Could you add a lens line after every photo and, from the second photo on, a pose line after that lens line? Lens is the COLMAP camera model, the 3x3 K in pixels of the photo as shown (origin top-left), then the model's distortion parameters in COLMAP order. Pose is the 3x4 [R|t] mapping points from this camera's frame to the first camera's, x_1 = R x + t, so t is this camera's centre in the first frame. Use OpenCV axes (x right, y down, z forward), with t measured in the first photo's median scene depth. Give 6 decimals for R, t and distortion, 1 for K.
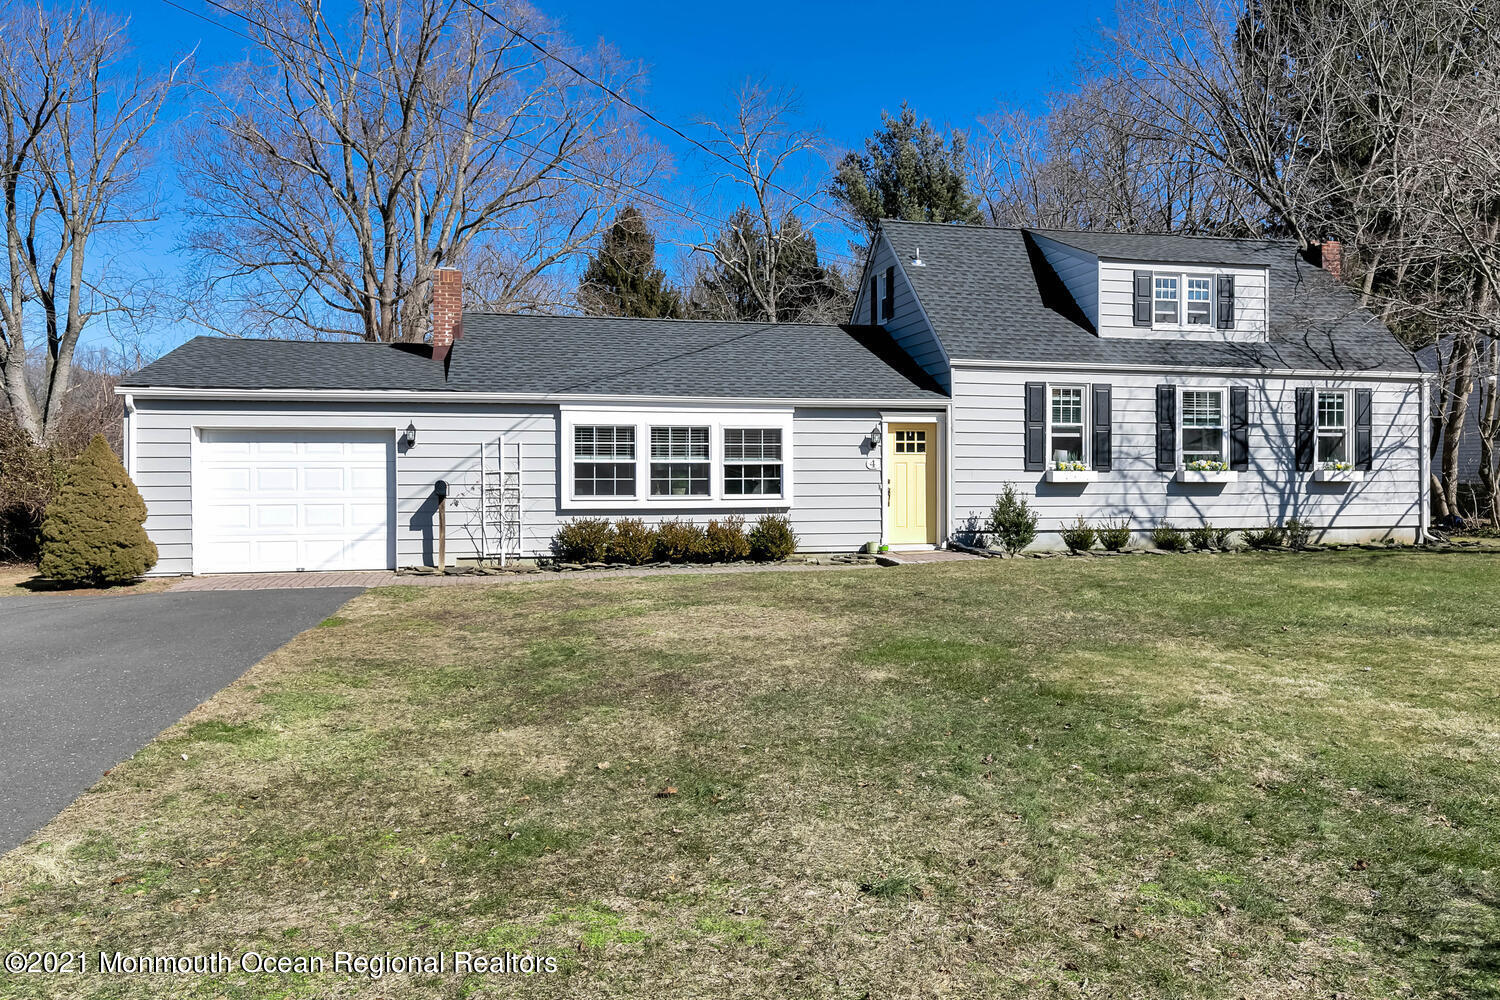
lens RADIAL K [[835.7, 0, 752.5], [0, 835.7, 494.2], [0, 0, 1]] dist [0.001250, 0.000161]
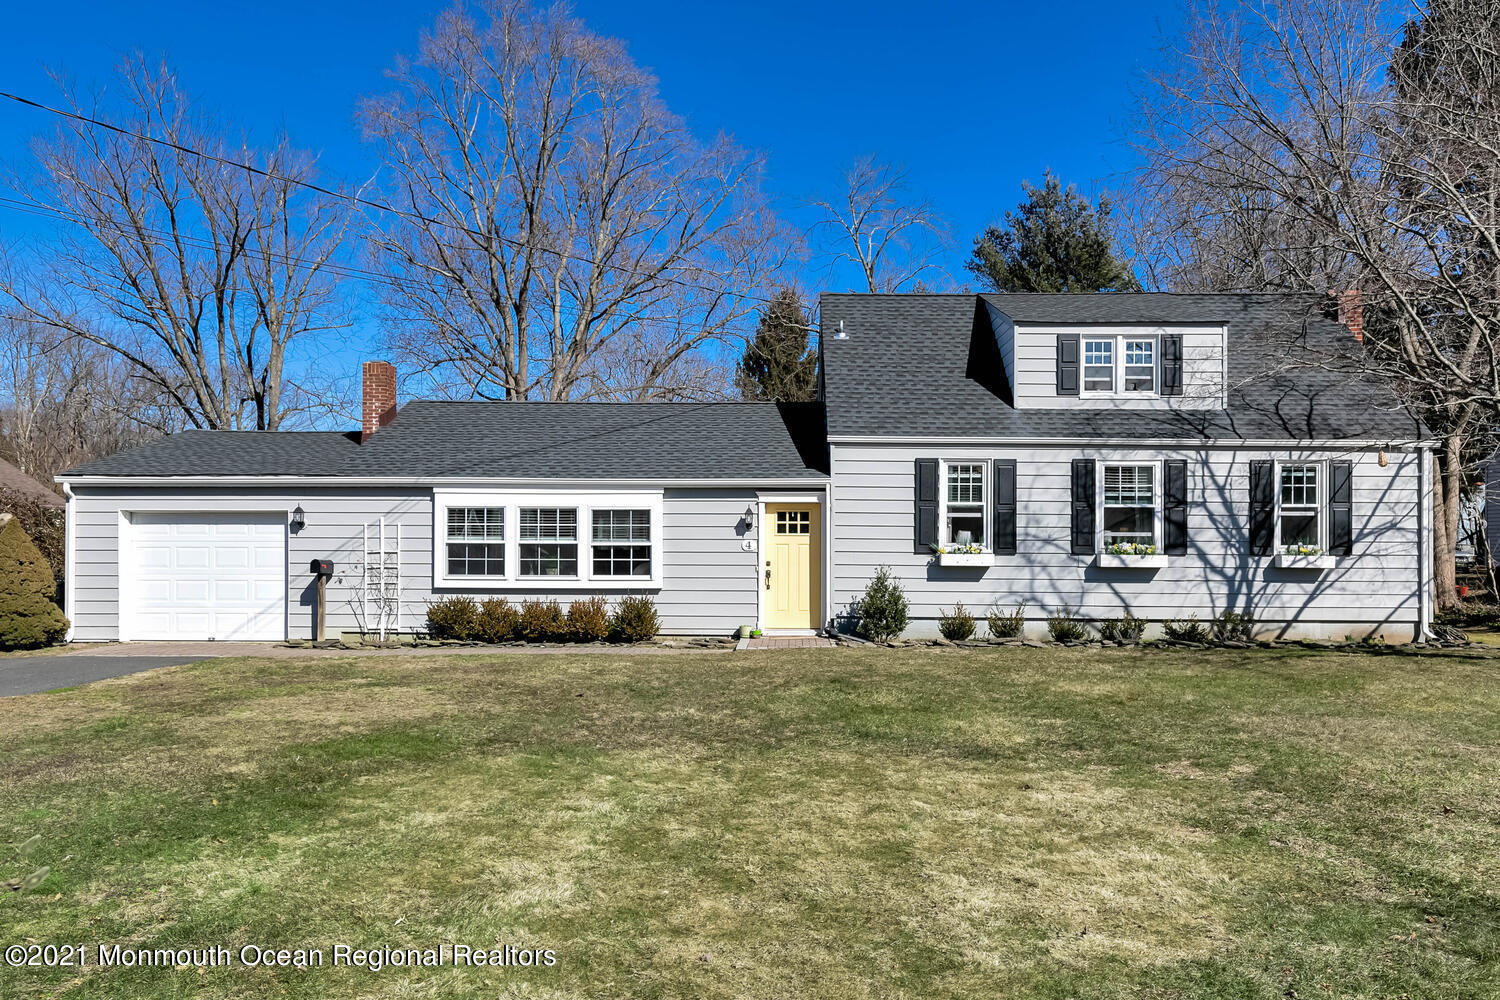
lens RADIAL K [[823.5, 0, 750.0], [0, 823.5, 569.5], [0, 0, 1]] dist [-0.003011, -0.000132]
pose [[0.981867, 0.010164, -0.189296, 0.314515], [-0.010694, 0.999941, -0.001776, -0.006378], [0.189267, 0.003769, 0.981918, 0.059622]]
